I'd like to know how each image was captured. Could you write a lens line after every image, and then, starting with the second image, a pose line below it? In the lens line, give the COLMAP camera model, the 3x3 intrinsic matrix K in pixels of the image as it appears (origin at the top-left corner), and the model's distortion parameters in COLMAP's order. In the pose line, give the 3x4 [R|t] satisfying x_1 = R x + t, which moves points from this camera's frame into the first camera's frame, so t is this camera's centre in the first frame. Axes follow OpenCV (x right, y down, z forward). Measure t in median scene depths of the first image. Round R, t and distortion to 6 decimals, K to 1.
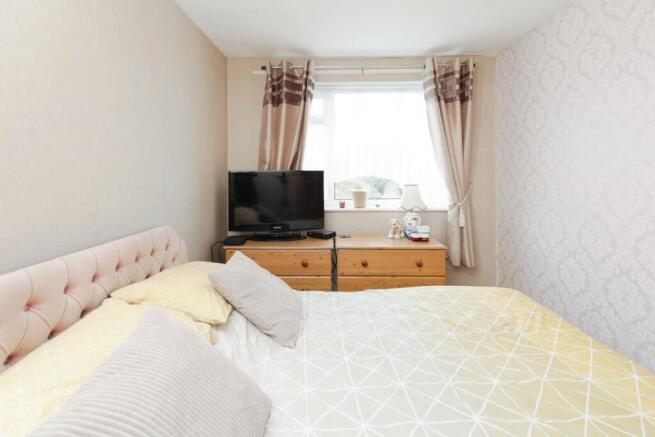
lens RADIAL K [[321.5, 0, 324.4], [0, 321.5, 176.1], [0, 0, 1]] dist [-0.000311, -0.000744]
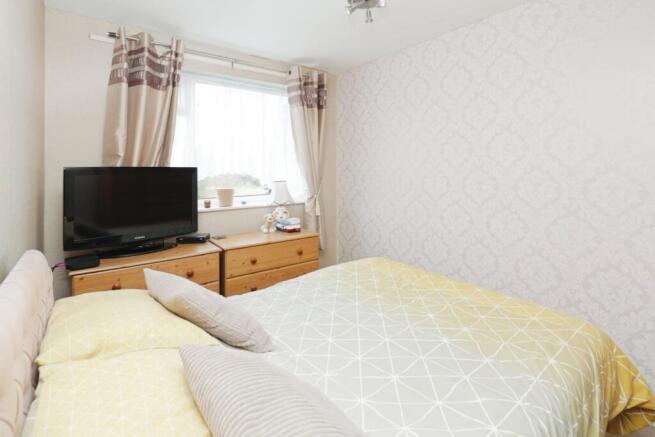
lens RADIAL K [[321.5, 0, 324.4], [0, 321.5, 176.1], [0, 0, 1]] dist [-0.000311, -0.000744]
pose [[0.777732, -0.013821, 0.628443, -0.291153], [0.008110, 0.999896, 0.011953, -0.000840], [-0.628543, -0.004200, 0.777763, 0.076350]]
